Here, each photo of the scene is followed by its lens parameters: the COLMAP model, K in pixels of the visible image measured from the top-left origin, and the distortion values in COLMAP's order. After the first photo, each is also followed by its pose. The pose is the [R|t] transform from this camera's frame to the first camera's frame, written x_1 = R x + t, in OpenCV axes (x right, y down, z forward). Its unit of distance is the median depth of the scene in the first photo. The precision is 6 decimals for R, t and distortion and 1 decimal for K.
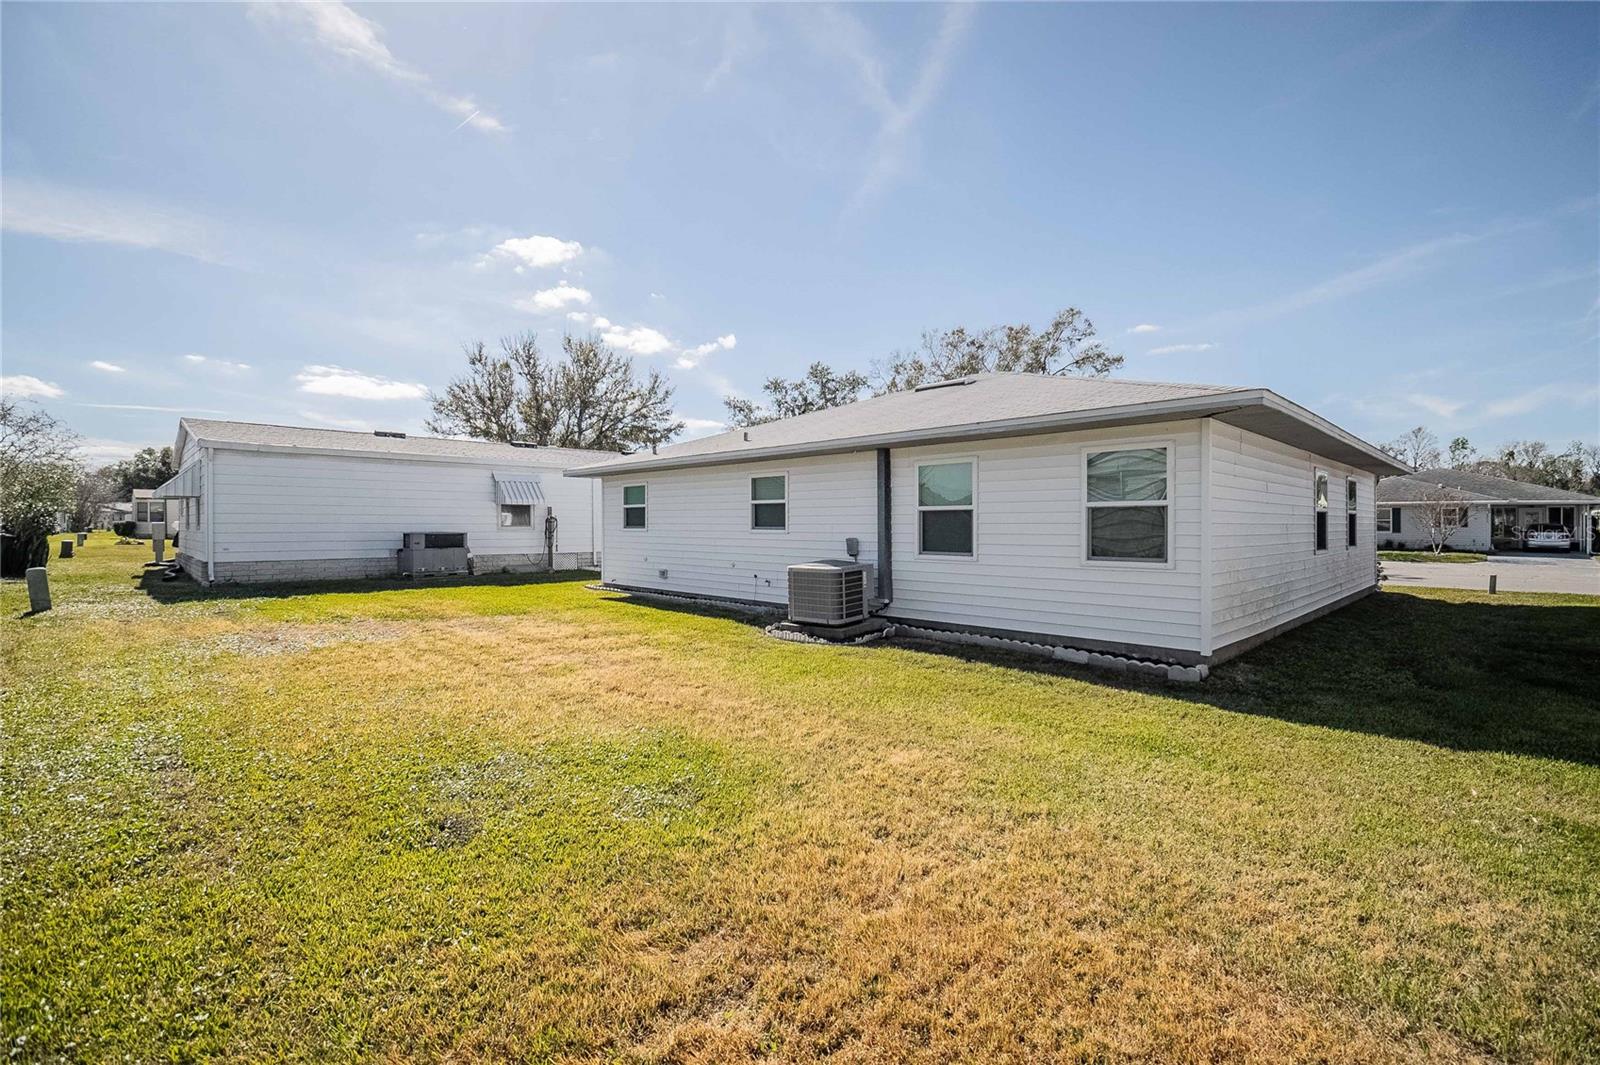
lens RADIAL K [[709.9, 0, 816.3], [0, 709.9, 525.2], [0, 0, 1]] dist [-0.001062, -0.000330]
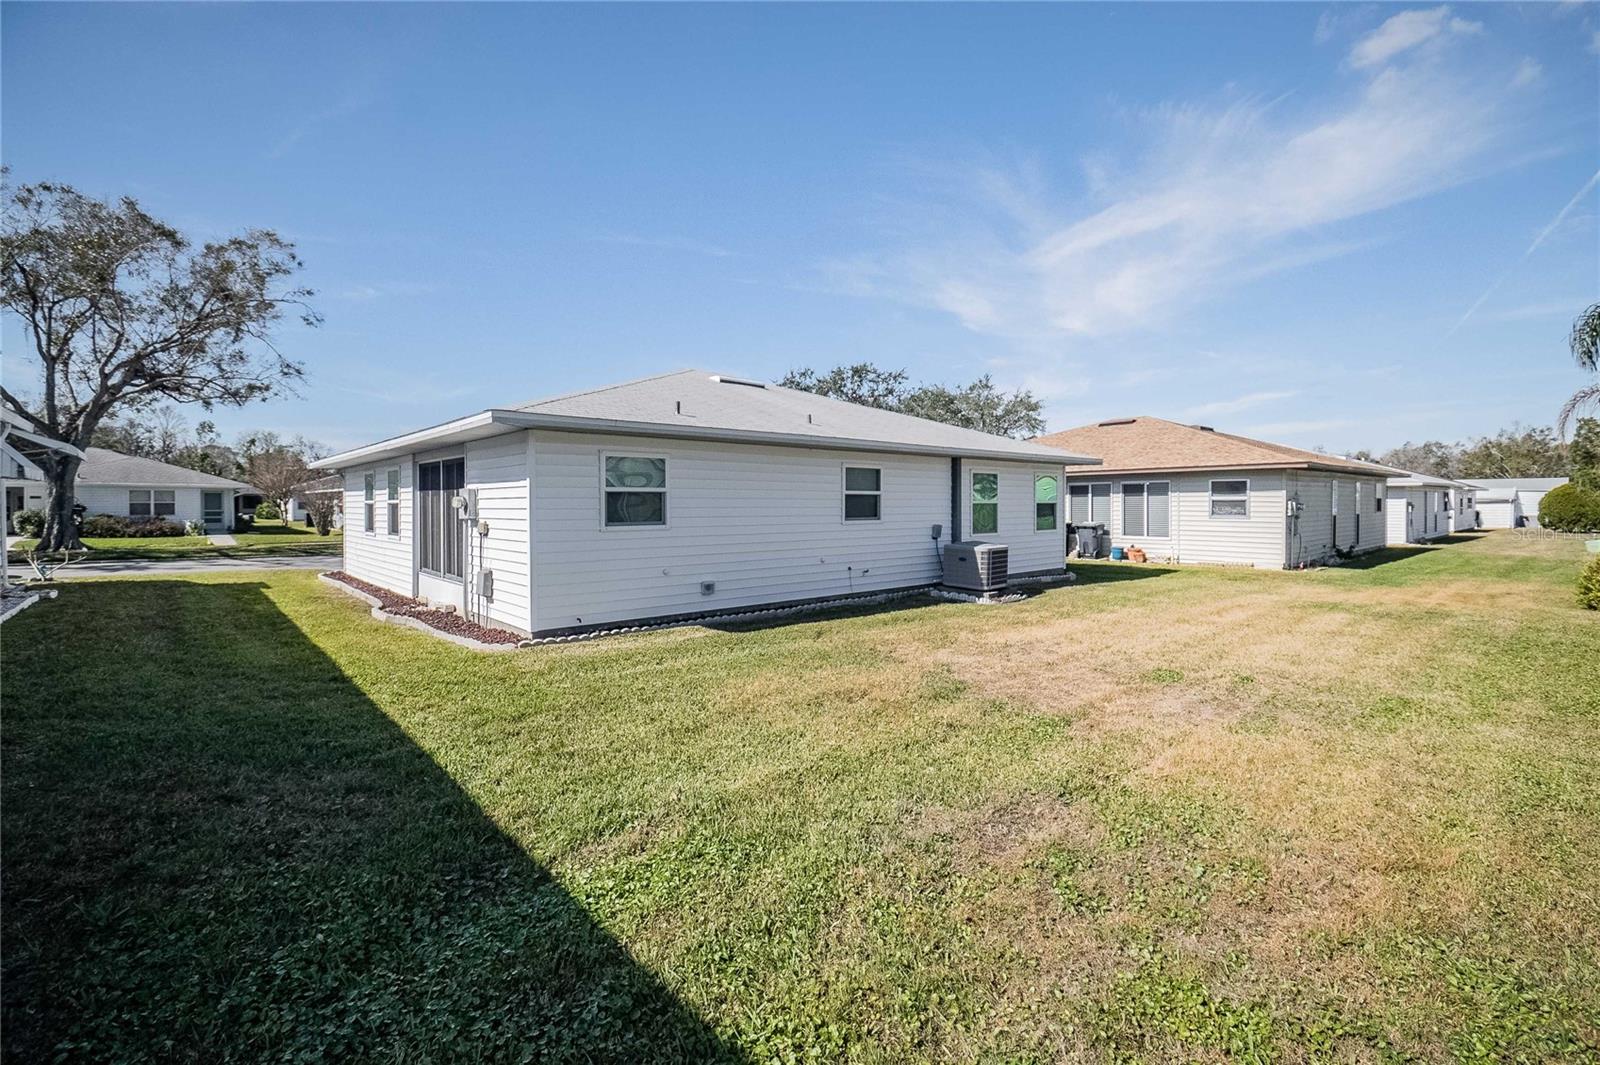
lens RADIAL K [[709.9, 0, 816.3], [0, 709.9, 525.2], [0, 0, 1]] dist [-0.001062, -0.000330]
pose [[0.041248, -0.029086, 0.998726, -1.063031], [0.001586, 0.999577, 0.029045, -0.016326], [-0.999148, 0.000386, 0.041276, 1.008849]]
